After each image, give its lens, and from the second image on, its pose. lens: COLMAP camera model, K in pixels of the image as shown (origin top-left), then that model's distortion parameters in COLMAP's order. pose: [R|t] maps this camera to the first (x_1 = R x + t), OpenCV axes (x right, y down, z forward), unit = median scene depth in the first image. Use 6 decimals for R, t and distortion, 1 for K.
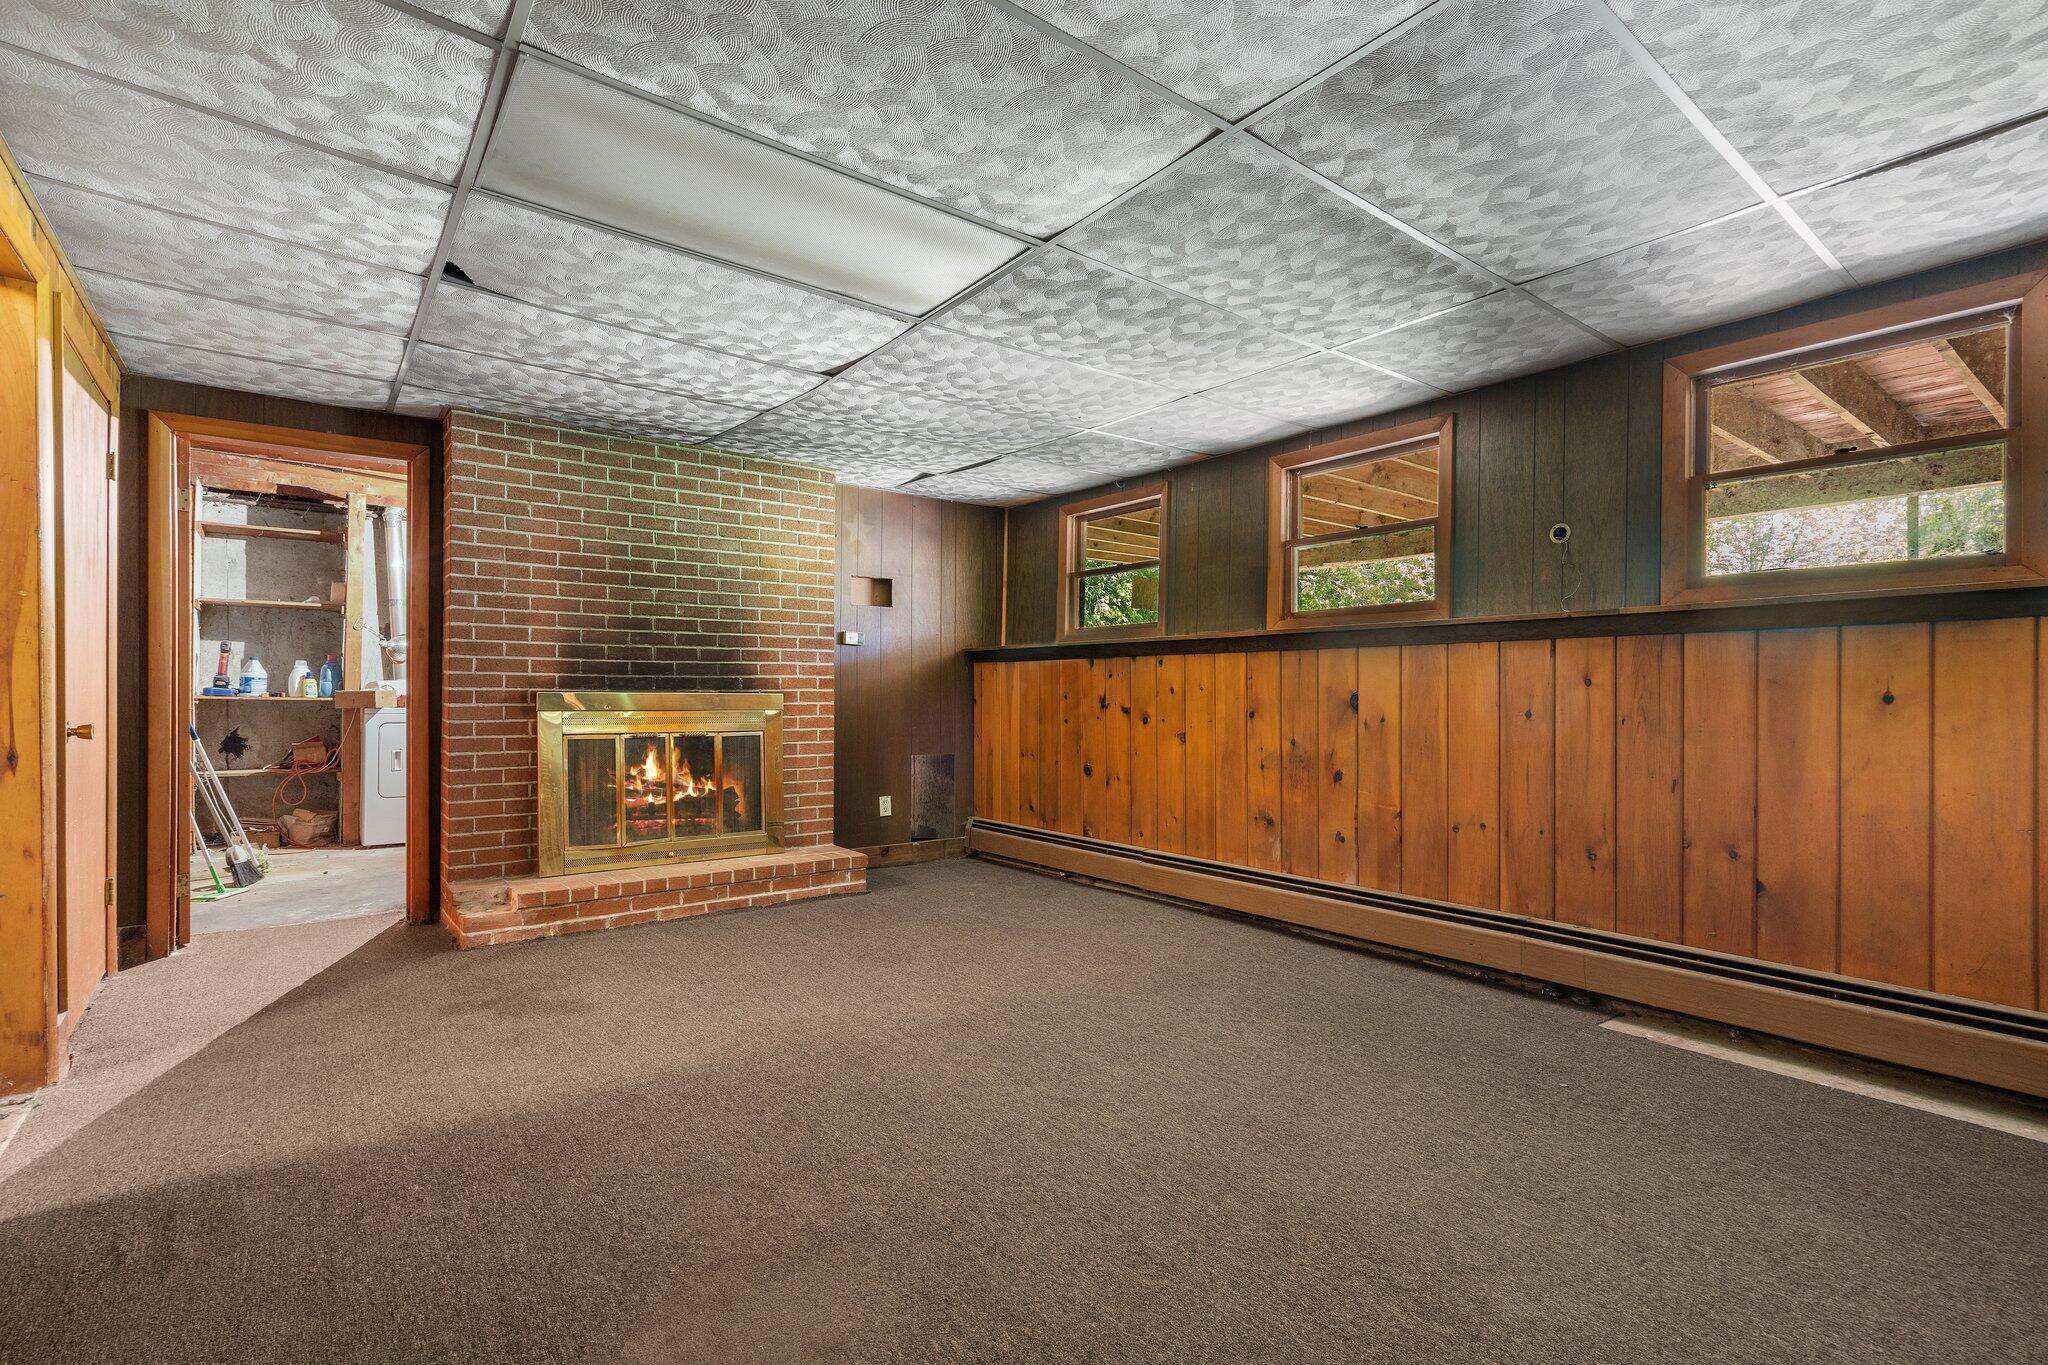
lens RADIAL K [[942.6, 0, 1027.1], [0, 942.6, 690.0], [0, 0, 1]] dist [-0.000586, -0.000027]
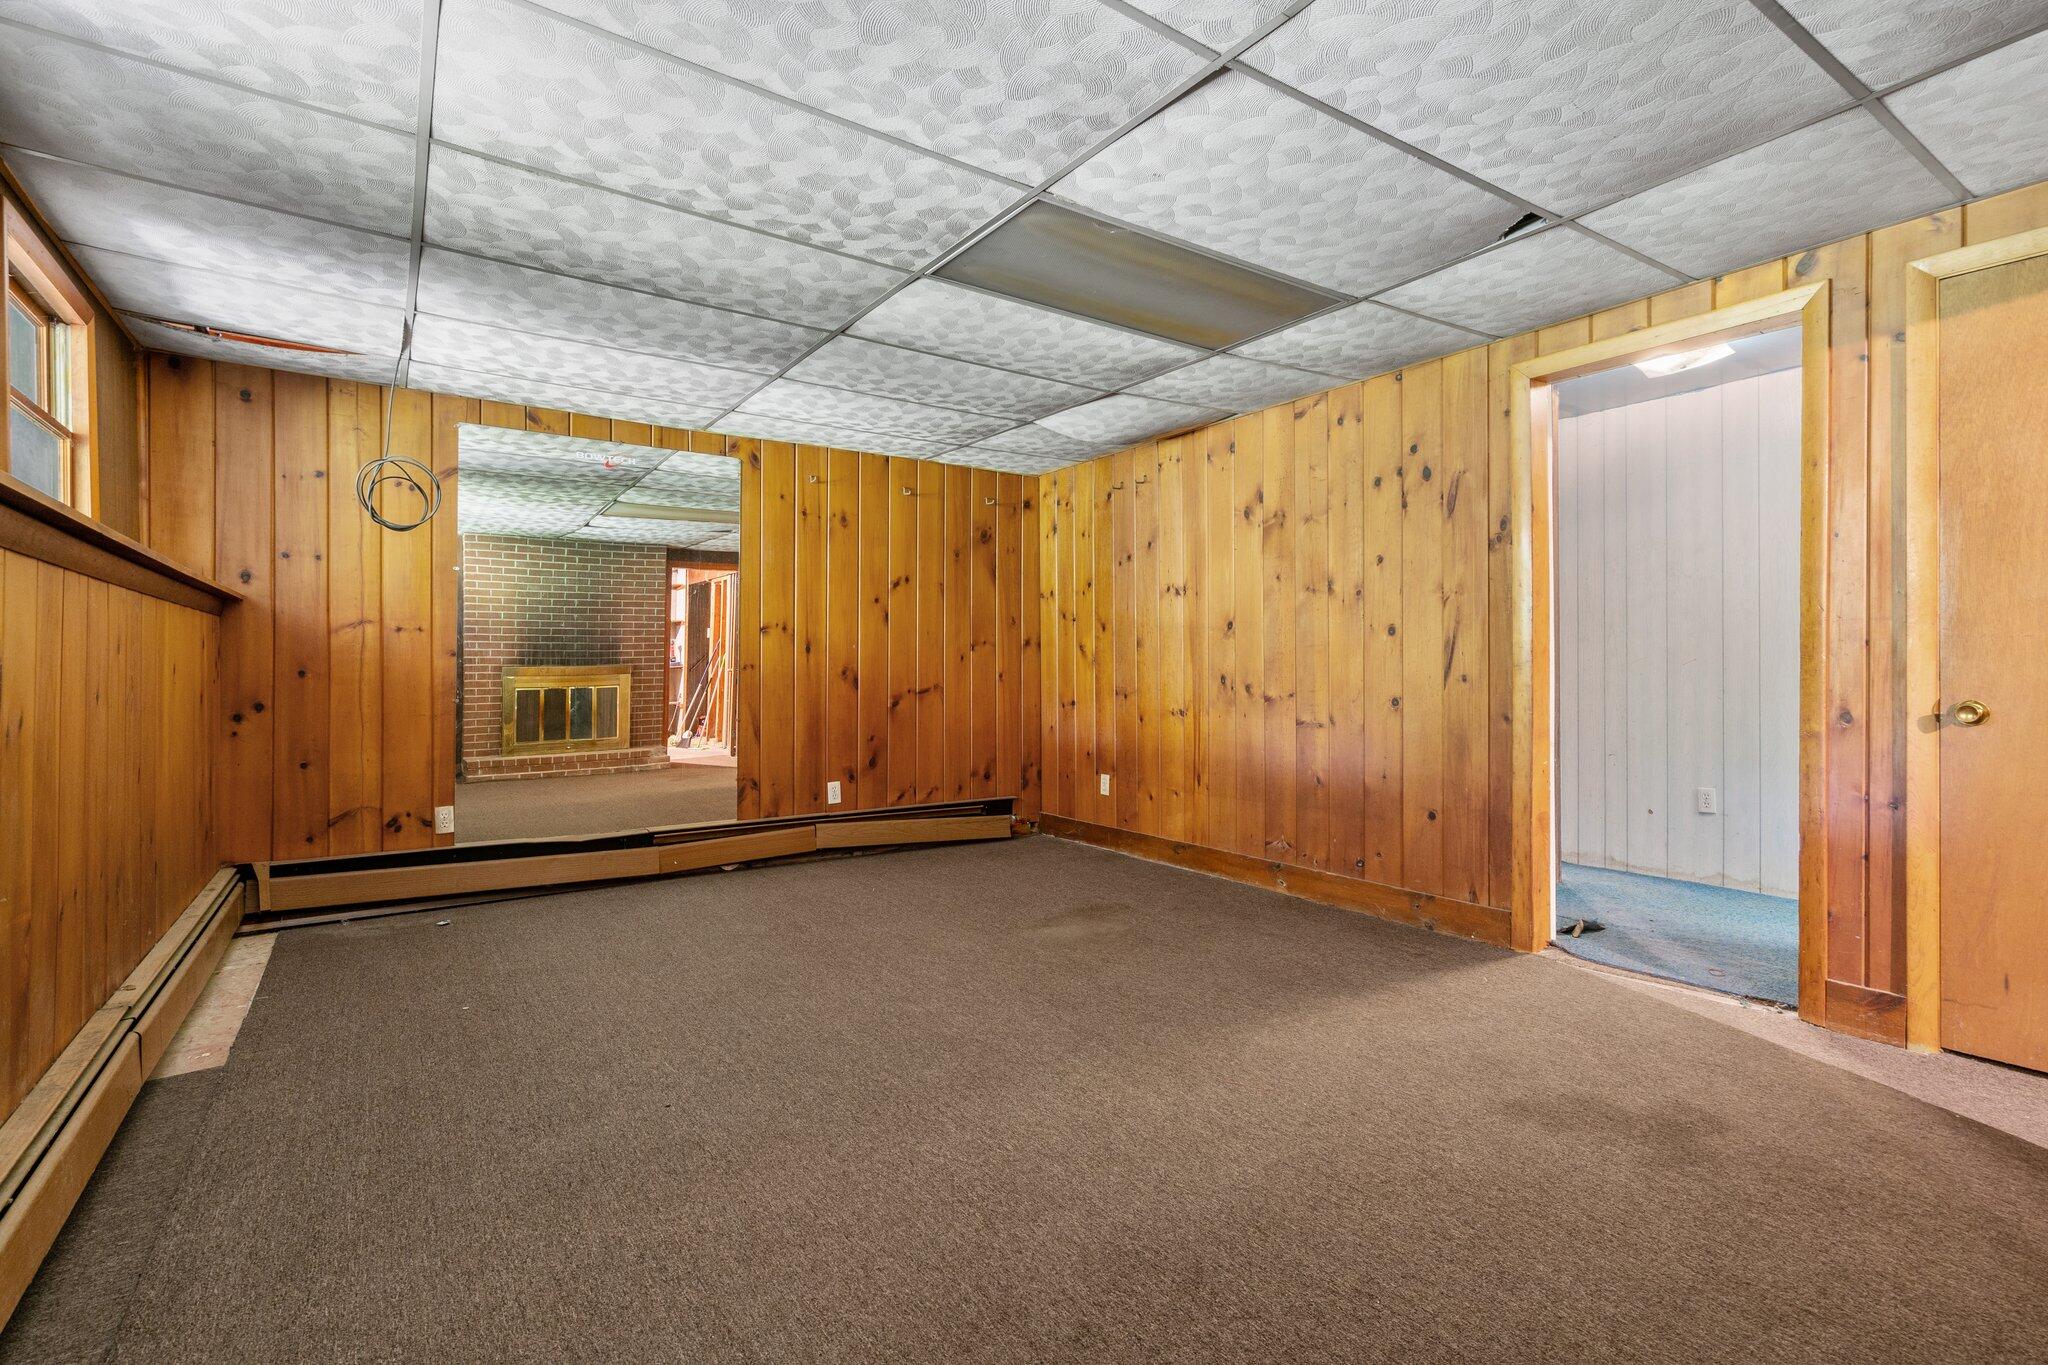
lens RADIAL K [[942.6, 0, 1020.2], [0, 942.6, 676.3], [0, 0, 1]] dist [-0.000586, -0.000027]
pose [[-0.997584, -0.003376, 0.069384, -0.174351], [-0.003360, 0.999994, 0.000343, 0.012658], [-0.069385, 0.000109, -0.997590, 2.009550]]
